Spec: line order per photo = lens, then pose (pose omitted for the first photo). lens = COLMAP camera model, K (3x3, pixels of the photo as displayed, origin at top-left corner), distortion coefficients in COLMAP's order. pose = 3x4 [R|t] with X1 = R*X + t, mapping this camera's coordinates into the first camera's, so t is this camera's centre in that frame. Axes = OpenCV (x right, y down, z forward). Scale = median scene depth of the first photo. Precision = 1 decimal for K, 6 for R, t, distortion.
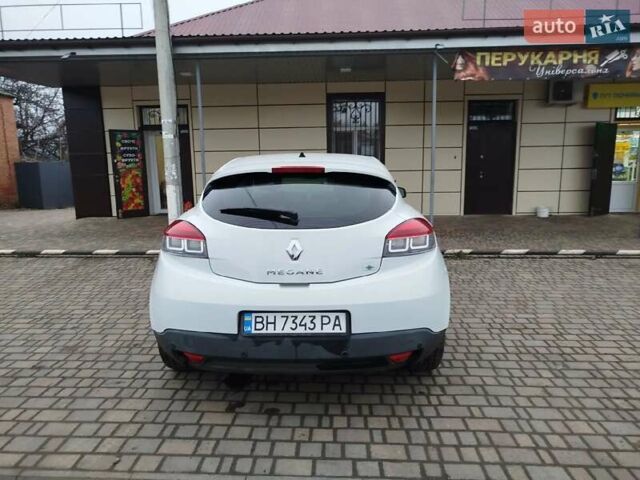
lens RADIAL K [[449.4, 0, 319.1], [0, 449.4, 241.5], [0, 0, 1]] dist [0.007000, -0.002089]
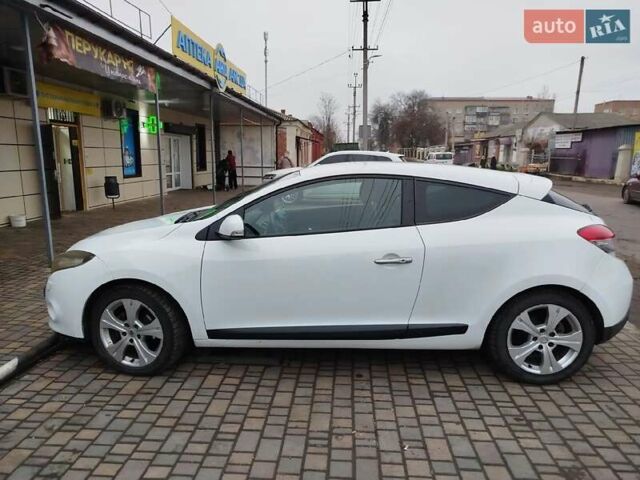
lens RADIAL K [[449.4, 0, 320.4], [0, 449.4, 238.0], [0, 0, 1]] dist [0.007000, -0.002089]
pose [[0.019661, -0.162291, 0.986547, -0.503037], [0.163763, 0.973934, 0.156953, -0.106510], [-0.986304, 0.158474, 0.045726, 0.567785]]
